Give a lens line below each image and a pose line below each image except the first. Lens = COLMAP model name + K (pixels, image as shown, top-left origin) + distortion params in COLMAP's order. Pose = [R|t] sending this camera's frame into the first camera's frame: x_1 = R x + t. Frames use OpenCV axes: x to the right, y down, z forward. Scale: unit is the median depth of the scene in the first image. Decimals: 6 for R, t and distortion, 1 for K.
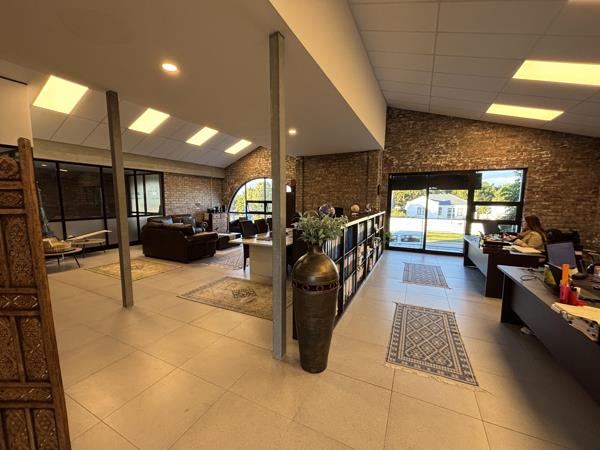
lens RADIAL K [[243.6, 0, 300.0], [0, 243.6, 225.0], [0, 0, 1]] dist [-0.000323, -0.000252]
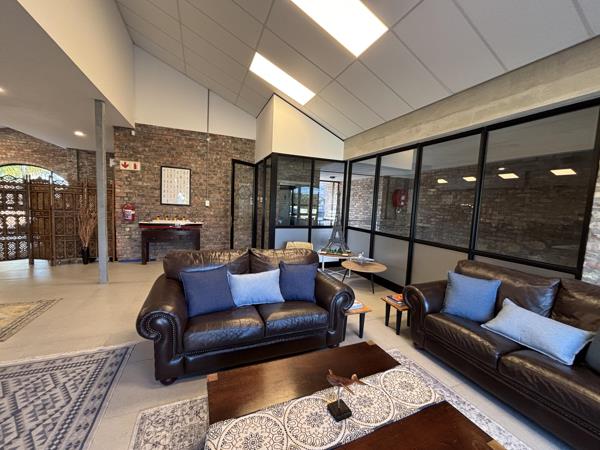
lens RADIAL K [[243.6, 0, 300.0], [0, 243.6, 225.0], [0, 0, 1]] dist [-0.000323, -0.000252]
pose [[-0.664450, 0.034552, -0.746533, -0.231771], [-0.127217, 0.979121, 0.158547, -0.117206], [0.736425, 0.200318, -0.646182, 1.162776]]
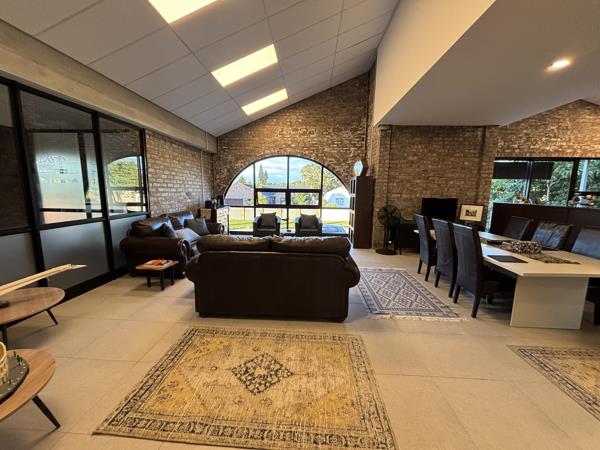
lens RADIAL K [[241.2, 0, 298.5], [0, 241.2, 224.8], [0, 0, 1]] dist [-0.003597, 0.000142]
pose [[0.919970, -0.046991, 0.389162, -0.574158], [0.031284, 0.998423, 0.046604, -0.040049], [-0.390738, -0.030700, 0.919990, 0.501643]]
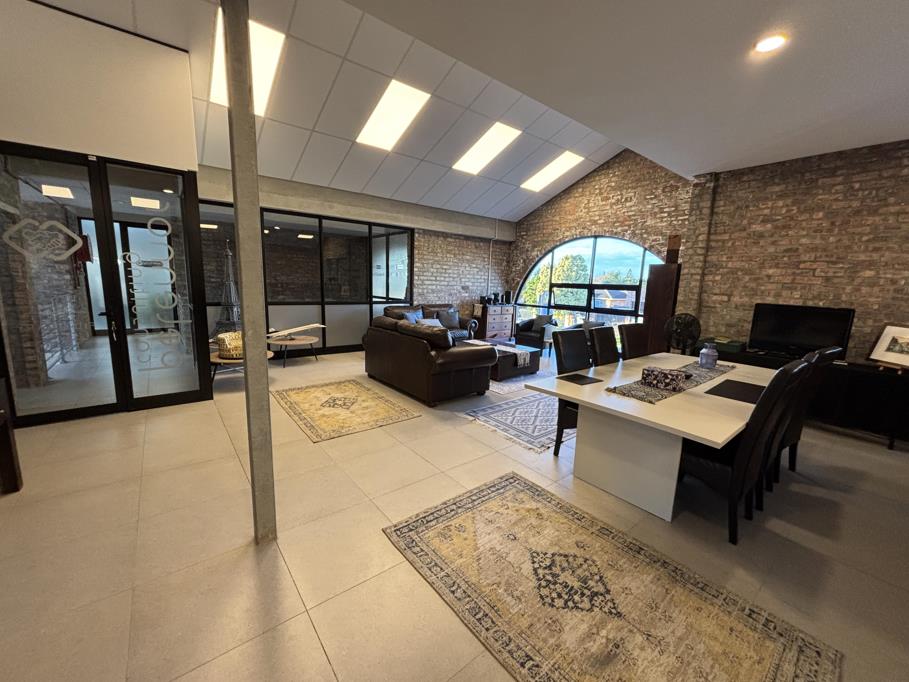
lens RADIAL K [[364.6, 0, 452.6], [0, 364.6, 342.2], [0, 0, 1]] dist [0.001285, -0.000107]
pose [[0.903954, 0.095506, -0.416828, -0.112917], [-0.074119, 0.994980, 0.067238, -0.017755], [0.421157, -0.029885, 0.906495, 0.300586]]
